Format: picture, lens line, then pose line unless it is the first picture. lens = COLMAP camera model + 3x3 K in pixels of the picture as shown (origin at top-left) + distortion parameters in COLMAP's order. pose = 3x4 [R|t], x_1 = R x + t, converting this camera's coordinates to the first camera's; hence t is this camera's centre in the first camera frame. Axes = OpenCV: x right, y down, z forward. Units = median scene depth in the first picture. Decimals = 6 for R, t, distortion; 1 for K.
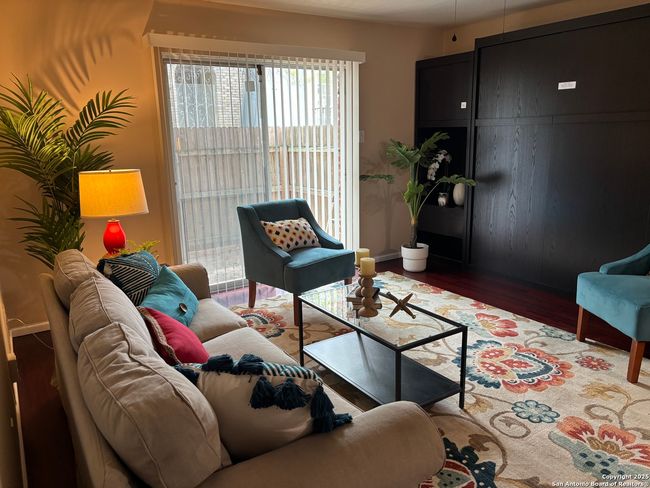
lens RADIAL K [[493.4, 0, 325.8], [0, 493.4, 243.0], [0, 0, 1]] dist [0.046249, -0.045964]
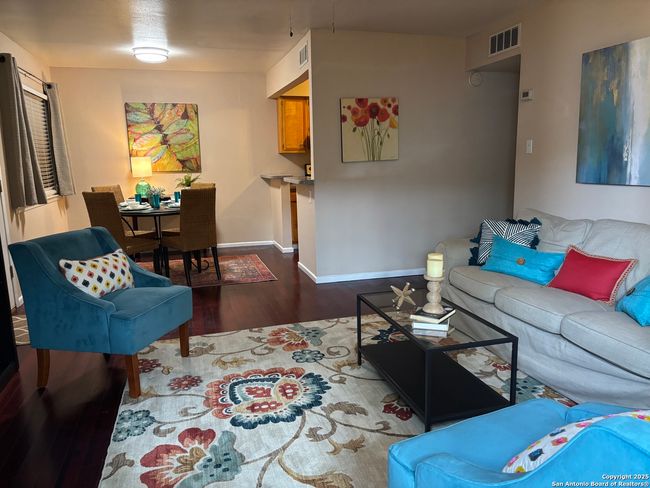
lens RADIAL K [[493.4, 0, 325.8], [0, 493.4, 243.0], [0, 0, 1]] dist [0.046249, -0.045964]
pose [[-0.954385, -0.014062, 0.298247, -0.001067], [0.102725, 0.922447, 0.372209, -0.329200], [-0.280351, 0.385869, -0.878925, 1.638707]]
